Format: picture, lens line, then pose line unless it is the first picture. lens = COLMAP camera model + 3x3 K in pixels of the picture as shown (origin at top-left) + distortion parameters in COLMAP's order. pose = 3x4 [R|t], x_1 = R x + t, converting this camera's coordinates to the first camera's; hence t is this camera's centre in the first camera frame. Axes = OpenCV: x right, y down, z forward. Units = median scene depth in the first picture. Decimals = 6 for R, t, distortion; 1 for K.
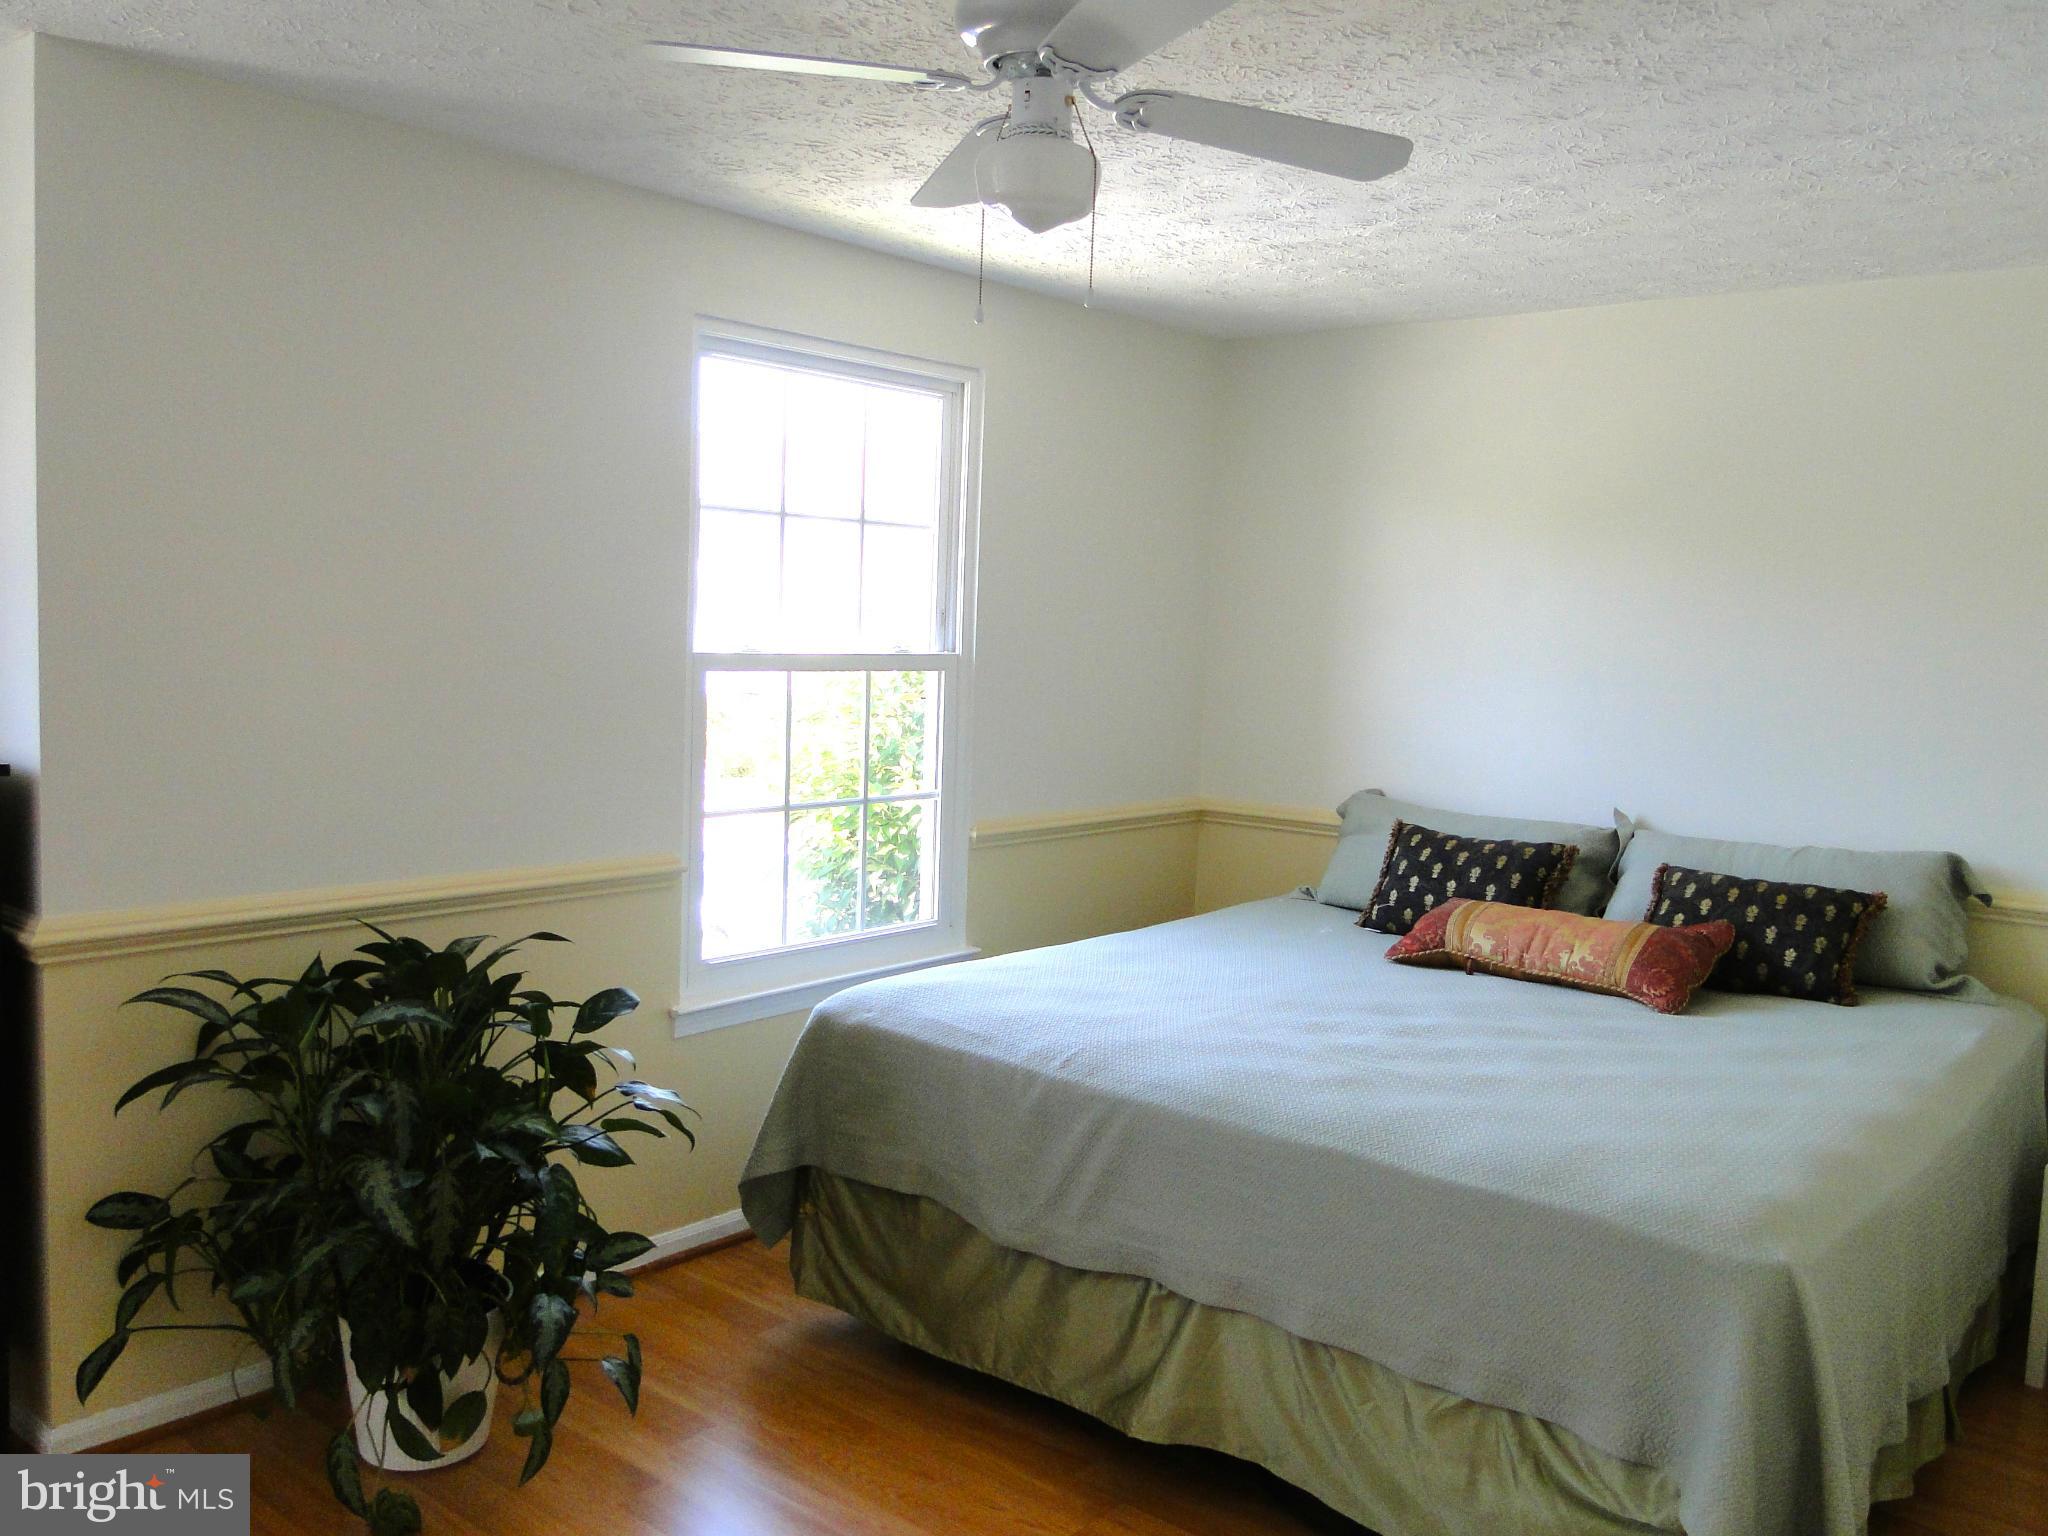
lens RADIAL K [[1700.8, 0, 1029.8], [0, 1700.8, 761.8], [0, 0, 1]] dist [-0.001074, -0.005356]
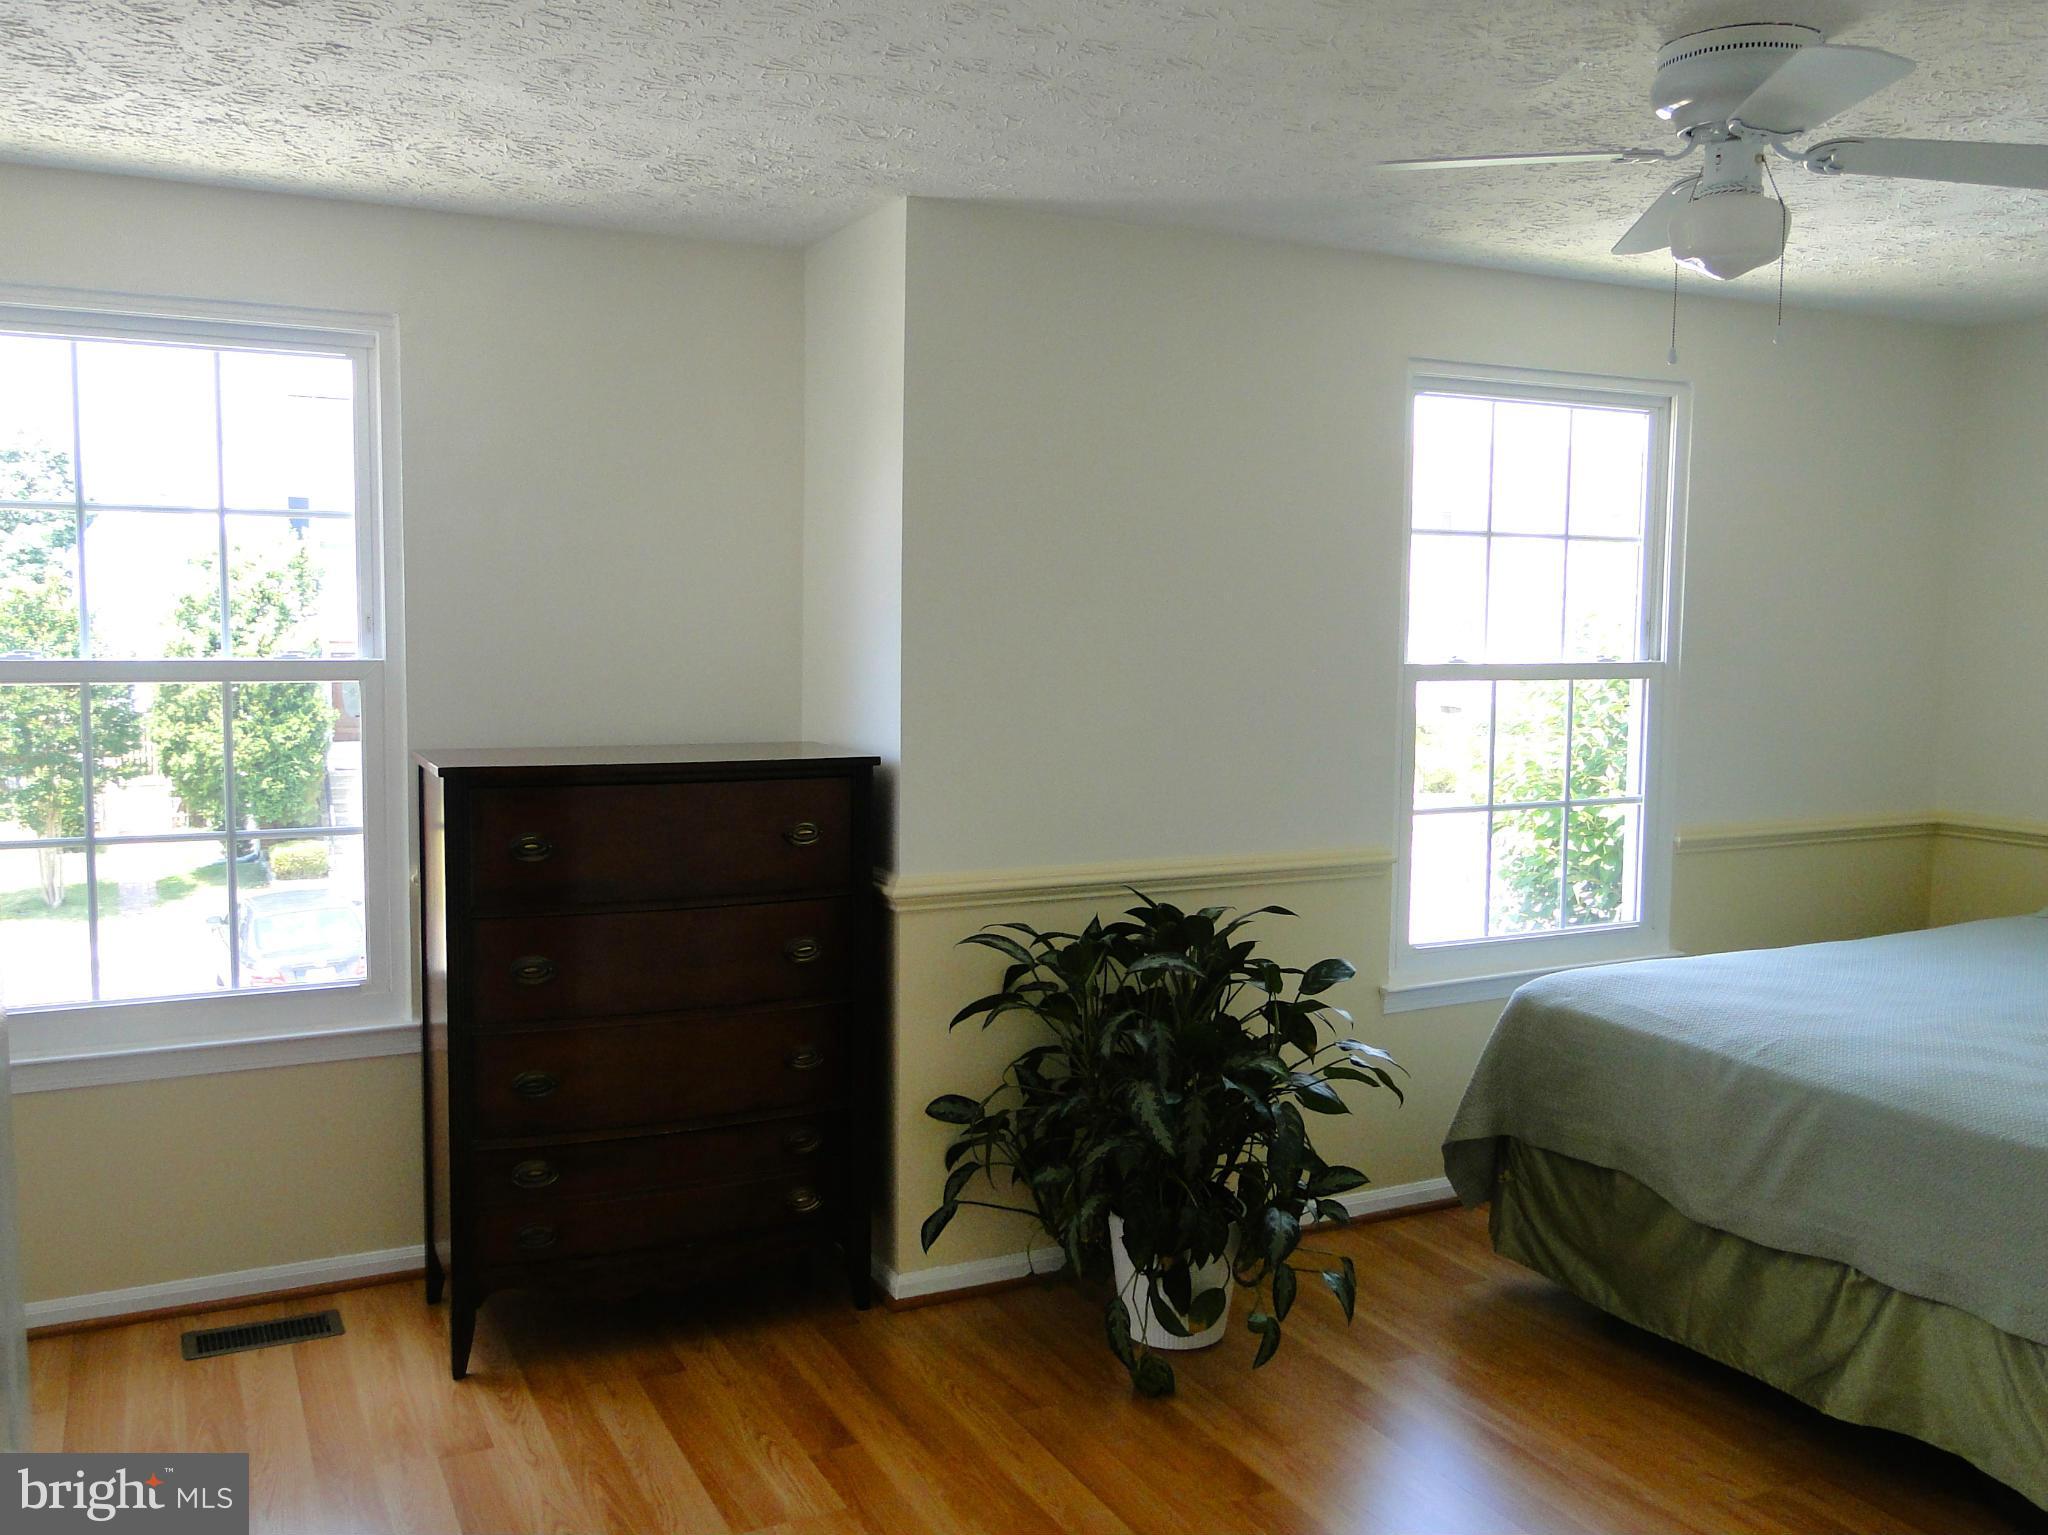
lens RADIAL K [[1700.8, 0, 1029.8], [0, 1700.8, 761.3], [0, 0, 1]] dist [-0.001074, -0.005356]
pose [[0.918818, 0.008035, -0.394600, 0.018354], [-0.011395, 0.999916, -0.006172, 0.010698], [0.394517, 0.010168, 0.918832, -0.137989]]
